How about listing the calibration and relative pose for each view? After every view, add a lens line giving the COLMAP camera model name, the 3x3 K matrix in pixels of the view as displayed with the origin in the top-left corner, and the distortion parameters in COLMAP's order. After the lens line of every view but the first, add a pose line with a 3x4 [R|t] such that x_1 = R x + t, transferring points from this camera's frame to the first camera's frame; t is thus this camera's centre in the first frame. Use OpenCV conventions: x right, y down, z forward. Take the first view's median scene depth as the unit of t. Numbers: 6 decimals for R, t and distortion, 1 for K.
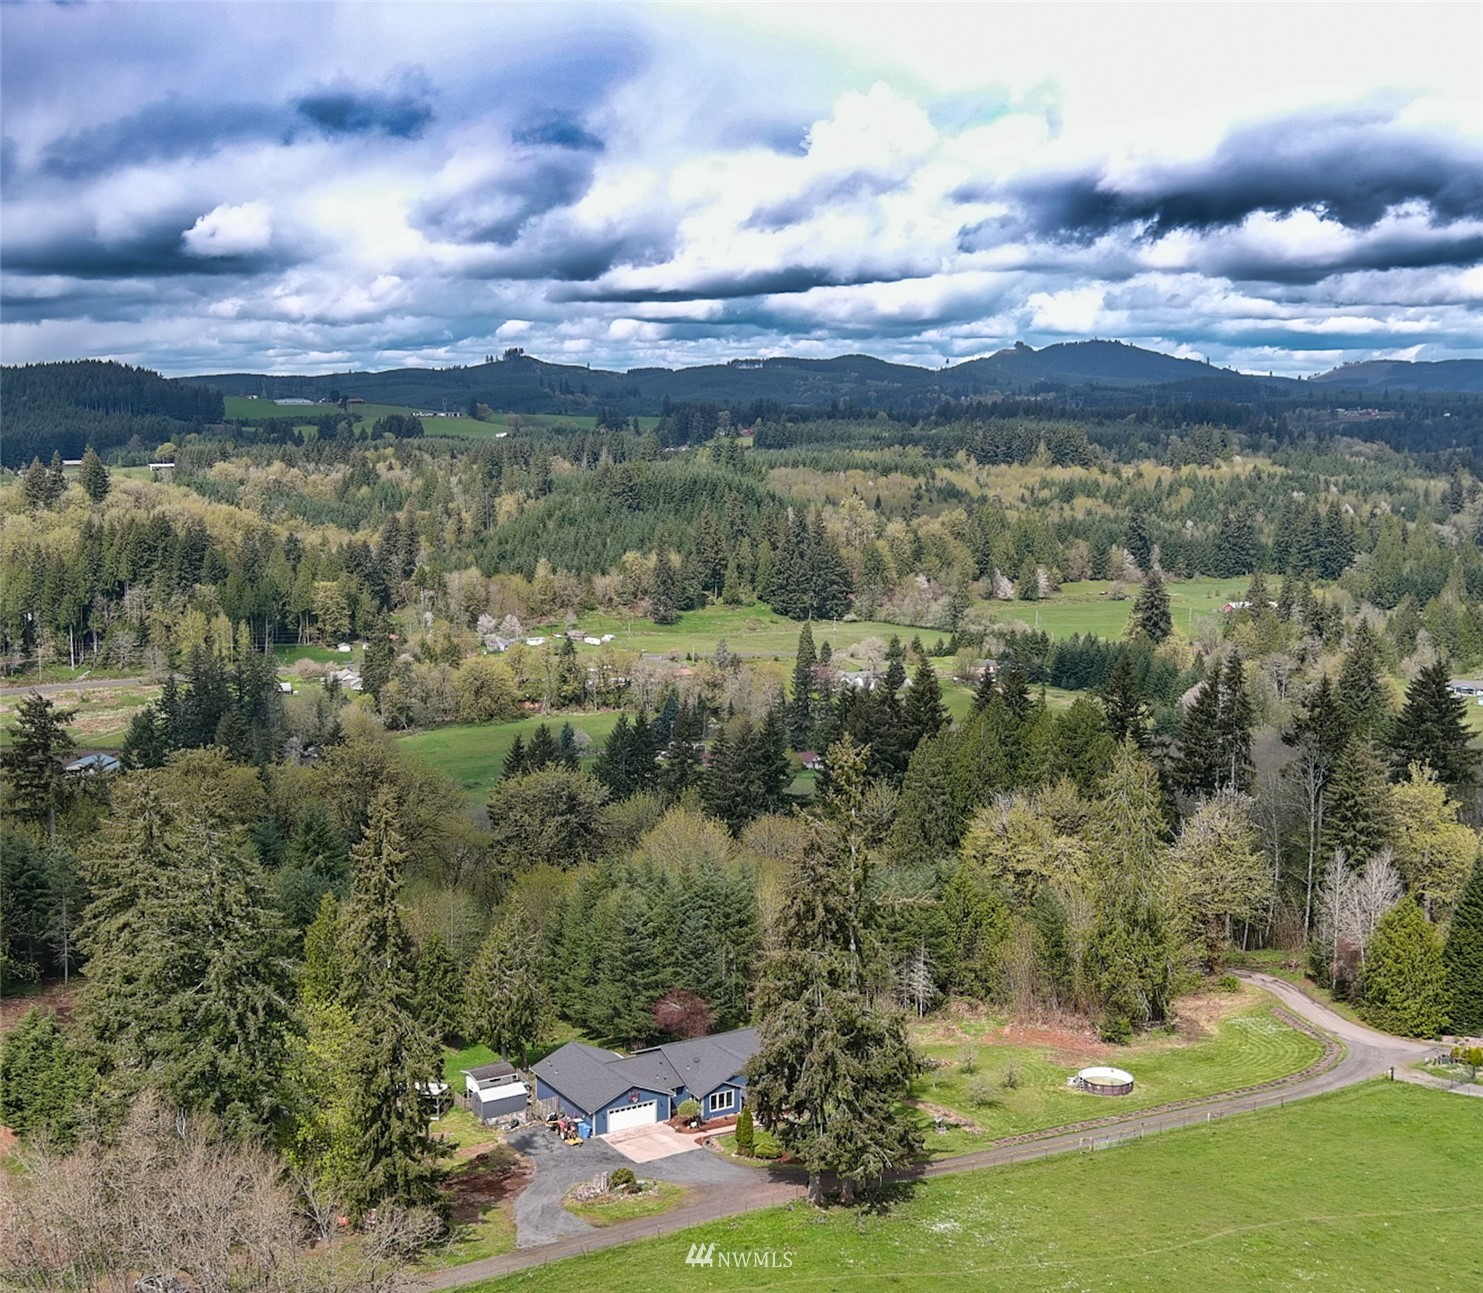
lens RADIAL K [[1996.8, 0, 746.5], [0, 1996.8, 651.8], [0, 0, 1]] dist [0.027108, 0.000000]
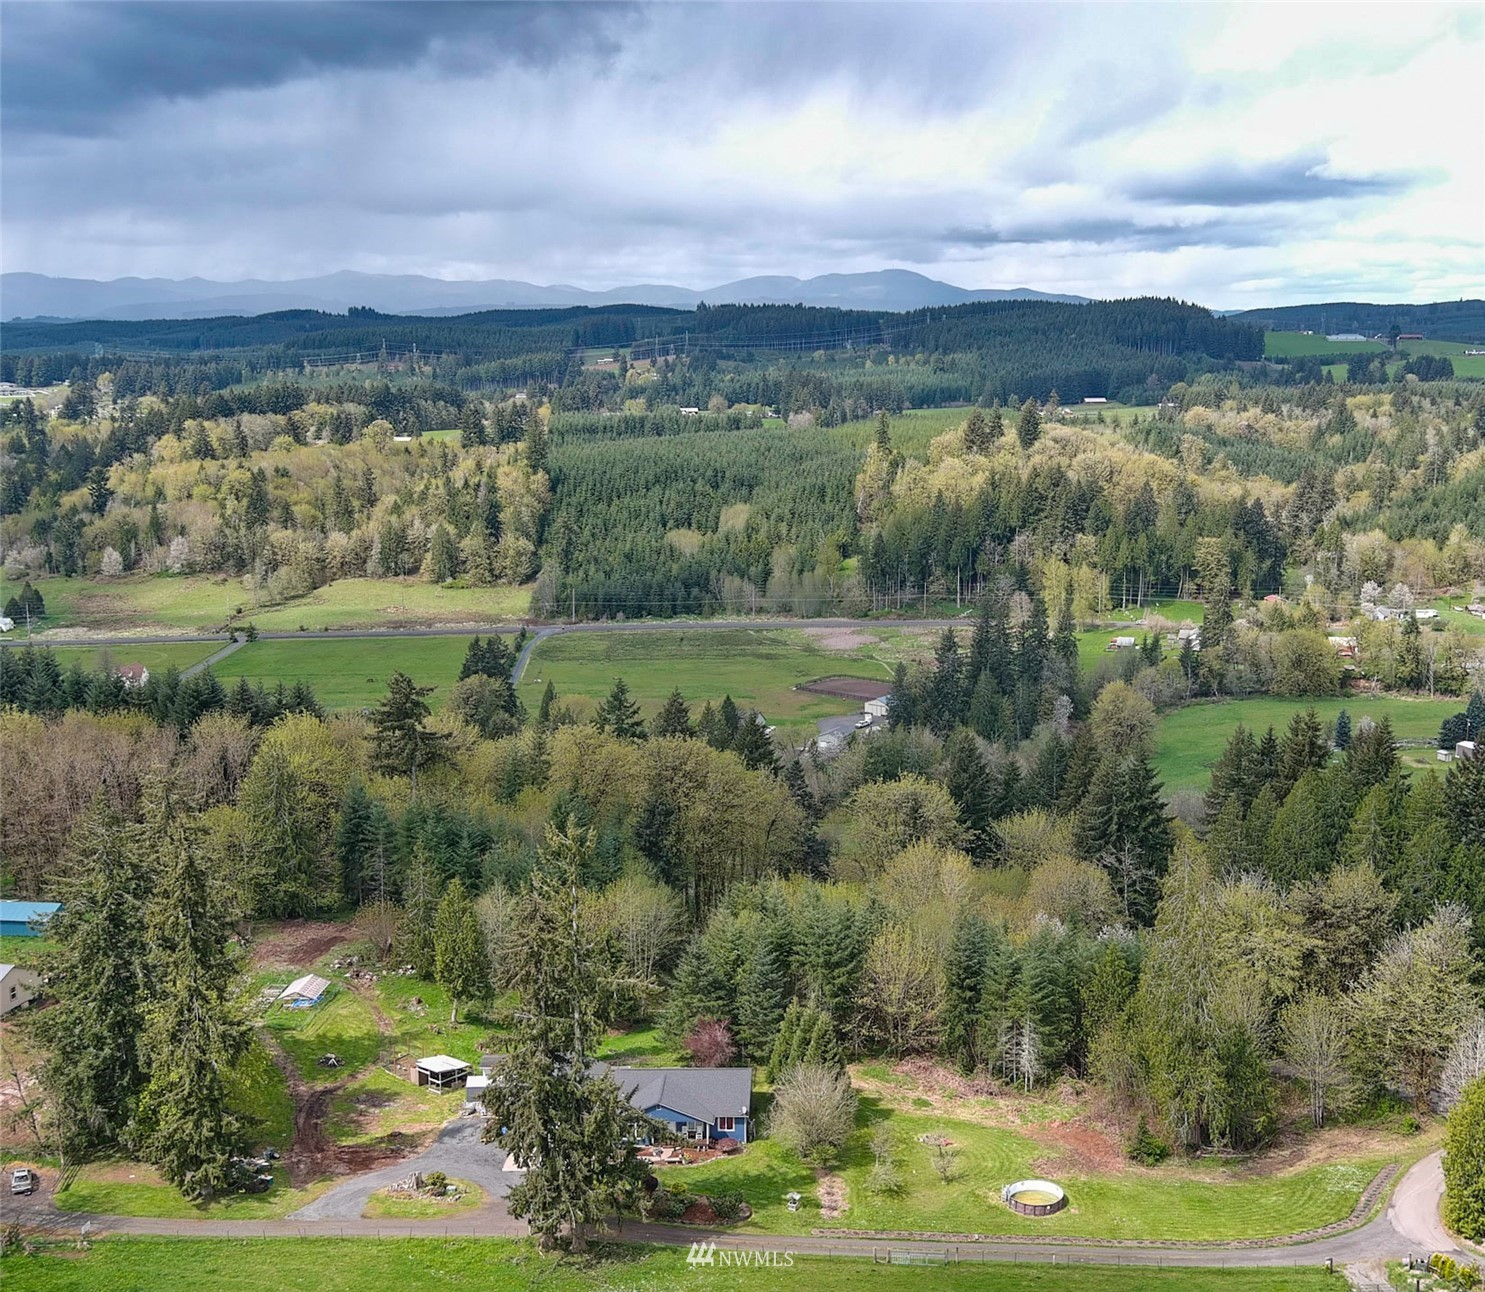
lens RADIAL K [[1999.5, 0, 750.9], [0, 1999.5, 641.0], [0, 0, 1]] dist [0.027108, 0.000000]
pose [[0.847310, 0.086103, -0.524073, 0.125022], [-0.068733, 0.996250, 0.052552, -0.020658], [0.526633, -0.008506, 0.850050, 0.028327]]
